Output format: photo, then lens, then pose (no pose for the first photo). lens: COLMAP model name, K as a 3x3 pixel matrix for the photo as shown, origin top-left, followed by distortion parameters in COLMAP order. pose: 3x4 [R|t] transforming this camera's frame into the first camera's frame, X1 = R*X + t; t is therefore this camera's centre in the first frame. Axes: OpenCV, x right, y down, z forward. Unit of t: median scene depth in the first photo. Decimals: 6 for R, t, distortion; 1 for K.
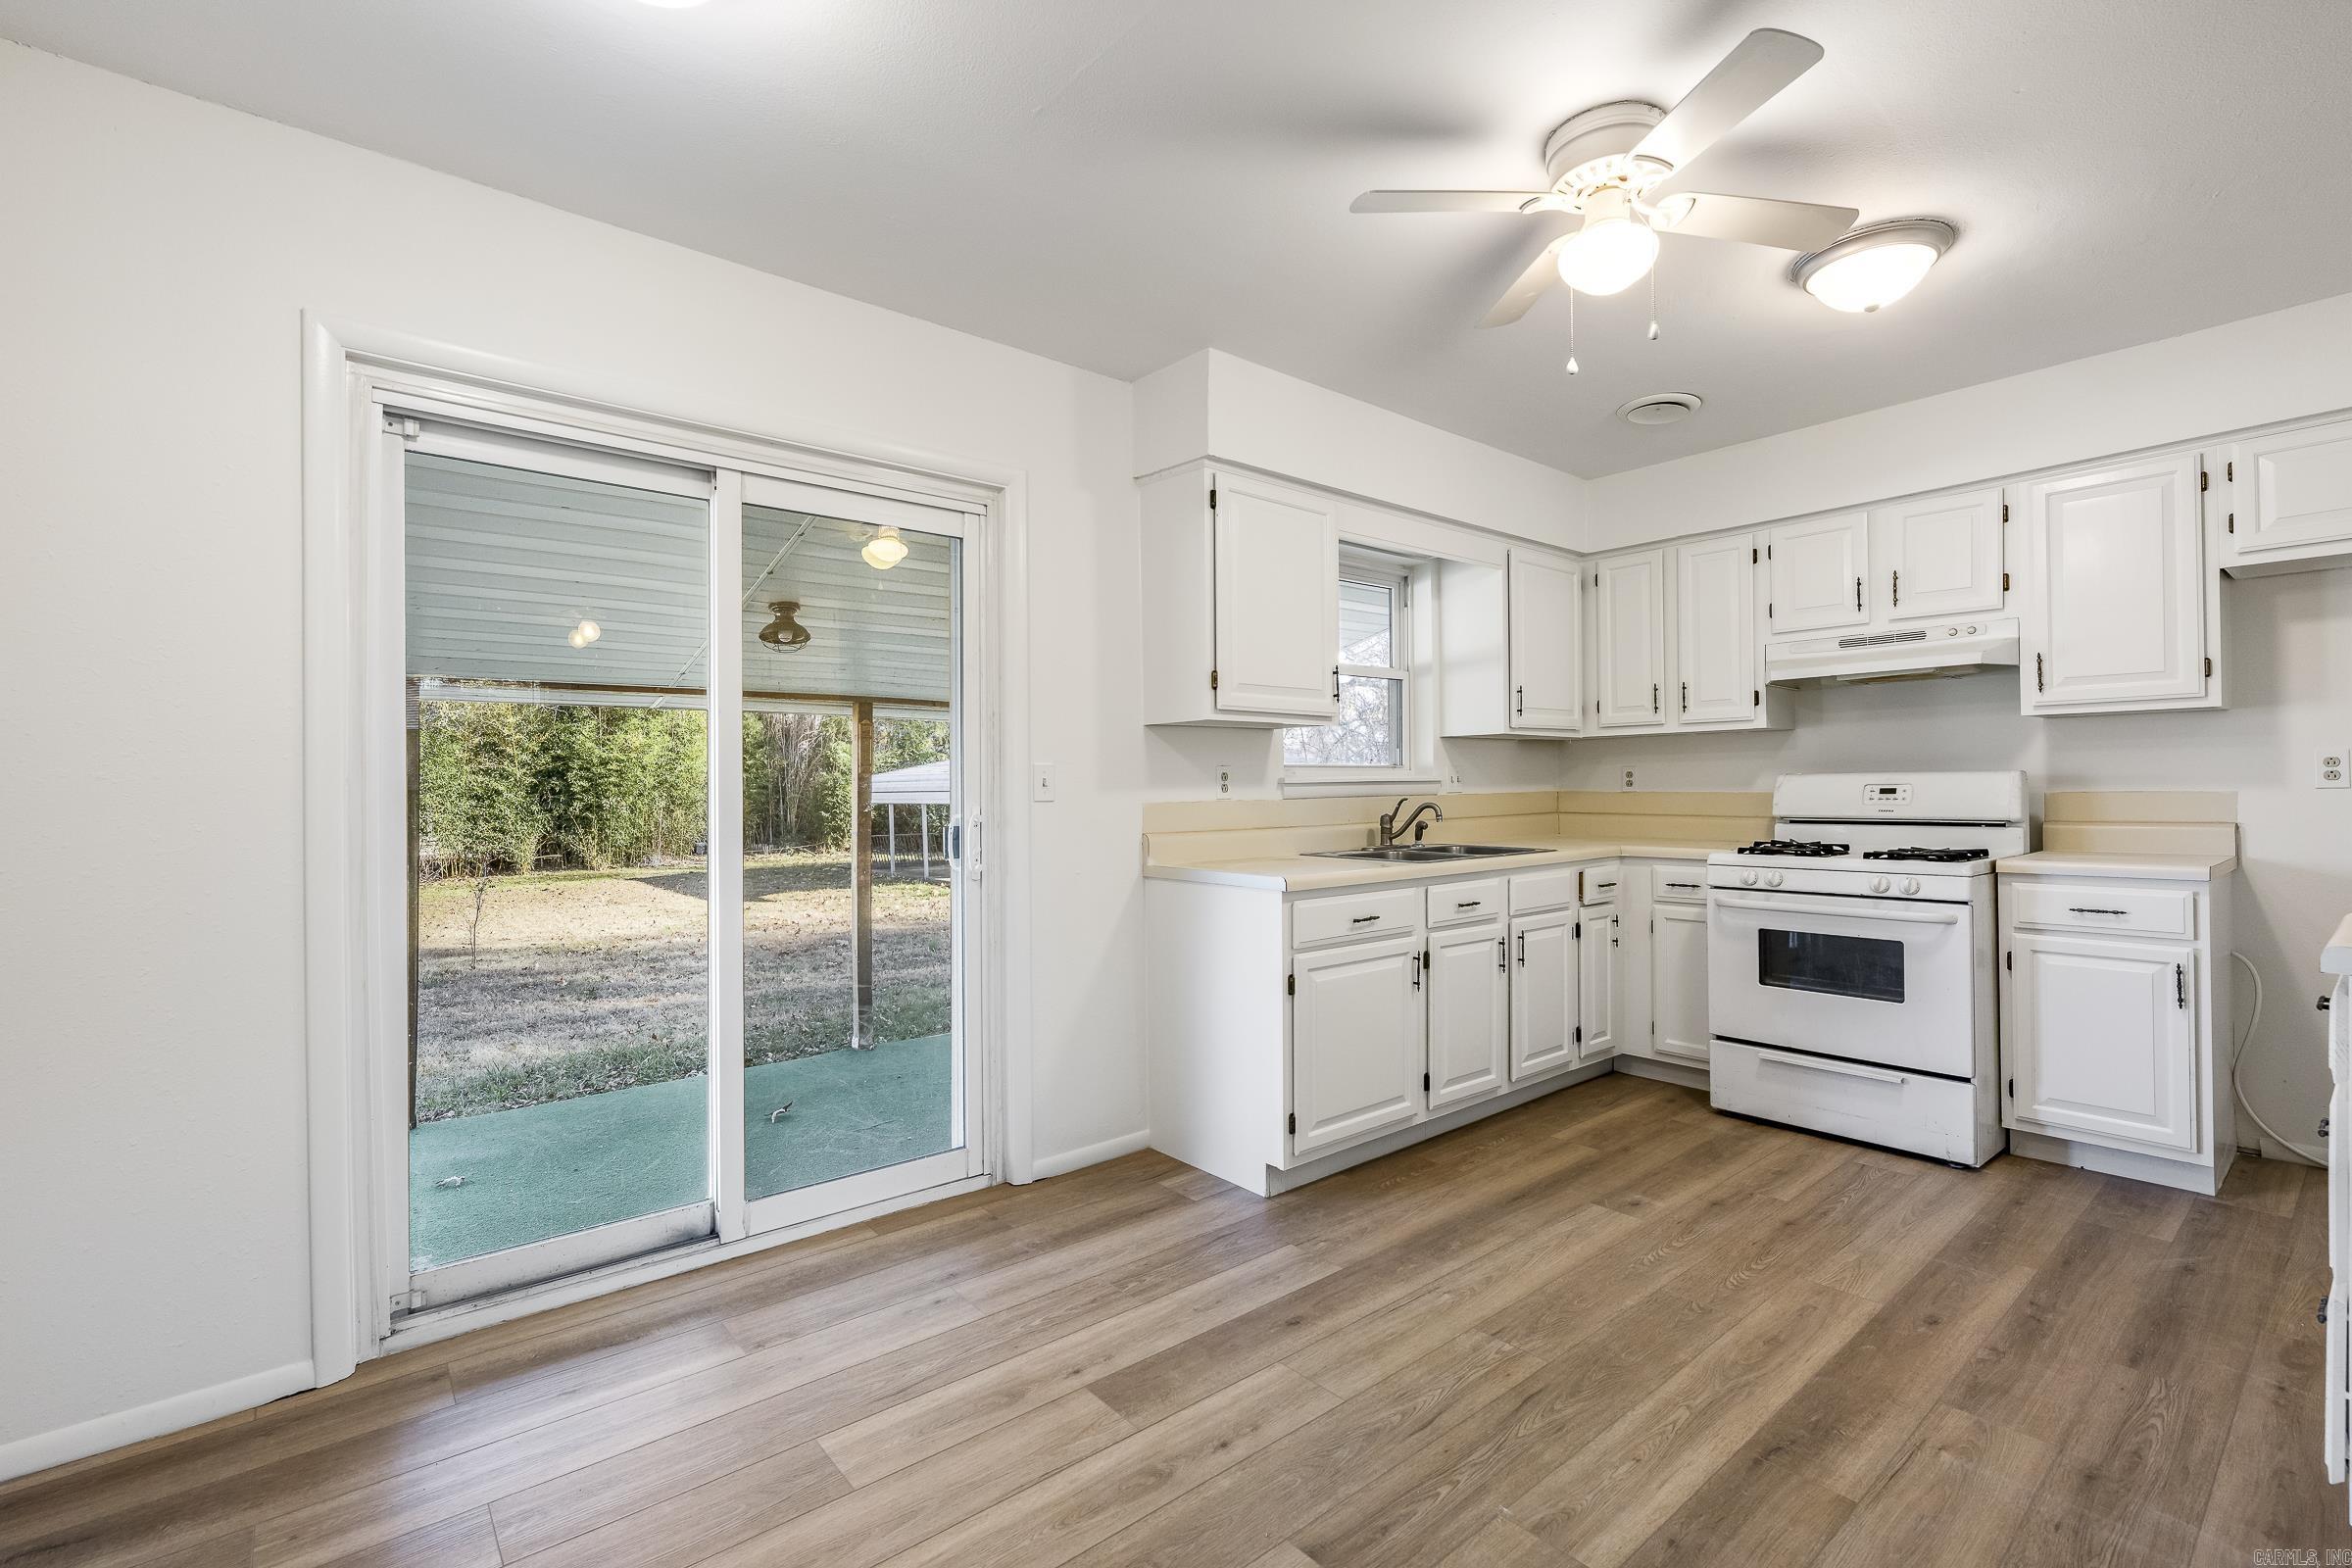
lens RADIAL K [[1049.4, 0, 1176.0], [0, 1049.4, 784.0], [0, 0, 1]] dist [-0.000221, 0.000234]
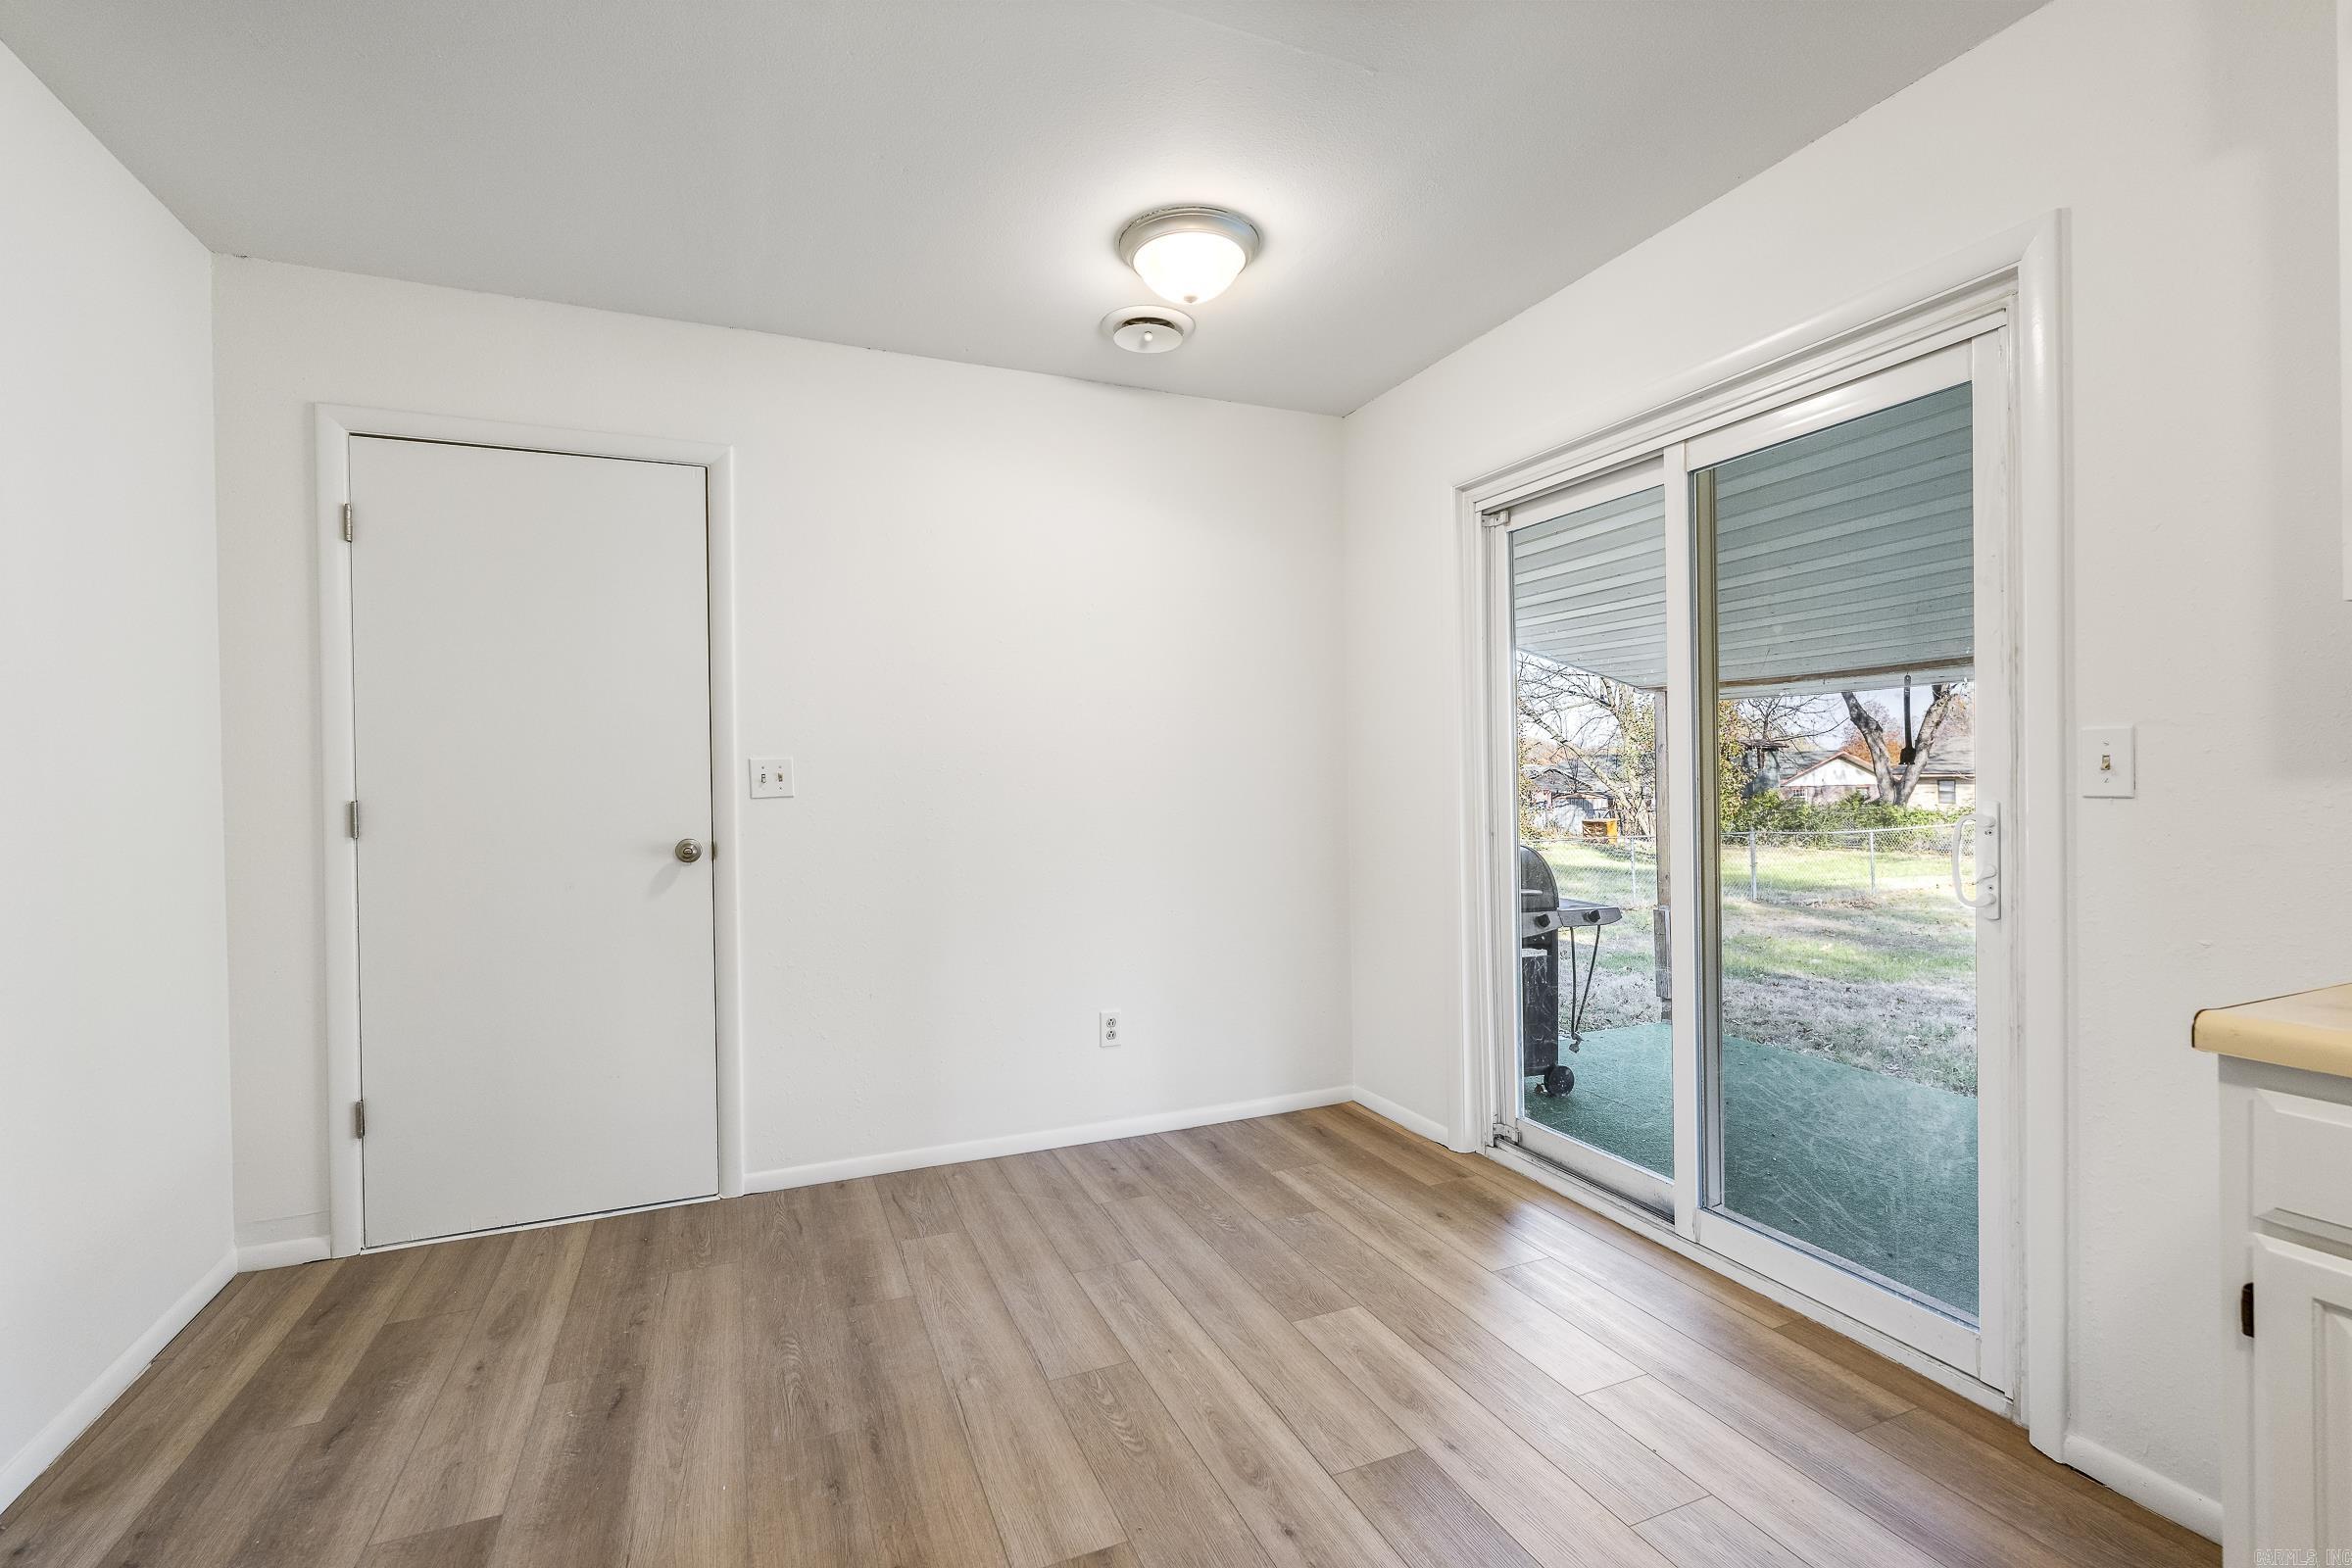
lens RADIAL K [[1049.4, 0, 1176.0], [0, 1049.4, 784.0], [0, 0, 1]] dist [-0.000221, 0.000234]
pose [[-0.289502, 0.012279, -0.957099, 0.563435], [0.007750, 0.999915, 0.010484, 0.001414], [0.957146, -0.004382, -0.289573, 0.733807]]
